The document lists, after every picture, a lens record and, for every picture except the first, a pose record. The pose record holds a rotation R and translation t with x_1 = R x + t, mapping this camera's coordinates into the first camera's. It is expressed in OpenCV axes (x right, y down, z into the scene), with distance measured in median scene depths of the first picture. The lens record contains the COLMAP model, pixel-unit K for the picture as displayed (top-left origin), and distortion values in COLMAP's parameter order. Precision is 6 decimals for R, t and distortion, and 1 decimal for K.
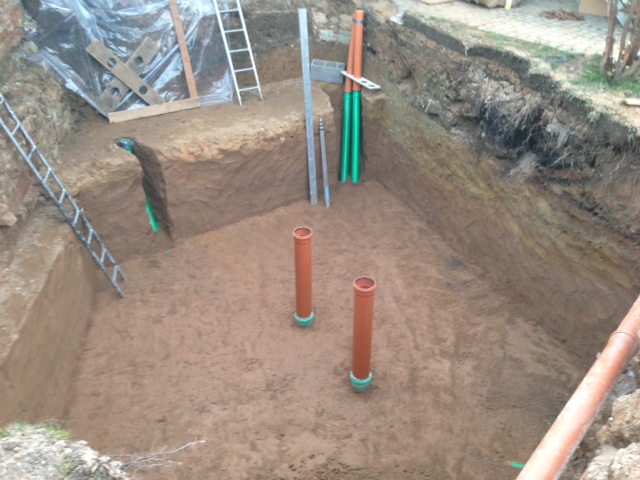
lens RADIAL K [[600.2, 0, 316.6], [0, 600.2, 242.4], [0, 0, 1]] dist [0.079216, 0.000000]
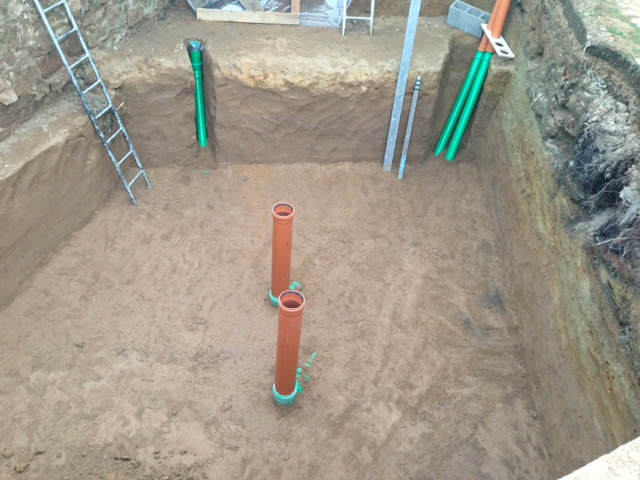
lens RADIAL K [[600.2, 0, 321.1], [0, 600.2, 235.8], [0, 0, 1]] dist [0.079216, 0.000000]
pose [[0.892619, 0.353959, -0.279187, 0.230564], [-0.310798, 0.931772, 0.187633, -0.133571], [0.326553, -0.080714, 0.941726, 0.172098]]
